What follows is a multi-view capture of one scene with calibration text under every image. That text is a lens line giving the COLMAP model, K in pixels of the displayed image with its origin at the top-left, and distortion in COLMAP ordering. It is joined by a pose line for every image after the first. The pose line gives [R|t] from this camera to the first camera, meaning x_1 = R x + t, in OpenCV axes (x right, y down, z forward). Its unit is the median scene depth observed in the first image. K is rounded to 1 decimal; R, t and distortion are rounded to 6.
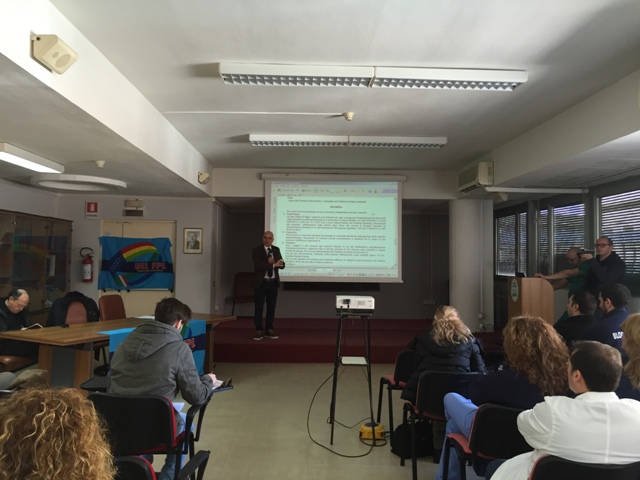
lens RADIAL K [[539.1, 0, 318.8], [0, 539.1, 237.9], [0, 0, 1]] dist [0.066568, -0.040926]
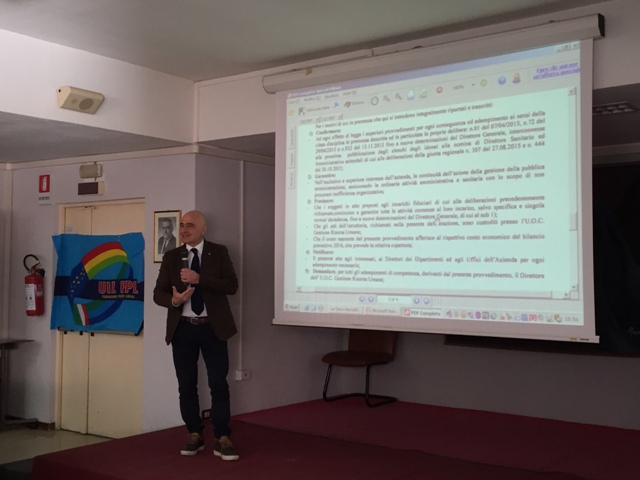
lens RADIAL K [[808.2, 0, 321.7], [0, 808.2, 228.2], [0, 0, 1]] dist [0.059342, 0.000000]
pose [[0.785015, -0.040419, -0.618156, 0.431306], [0.030049, 0.999179, -0.027173, 0.028609], [0.618747, 0.002757, 0.785585, 0.662315]]
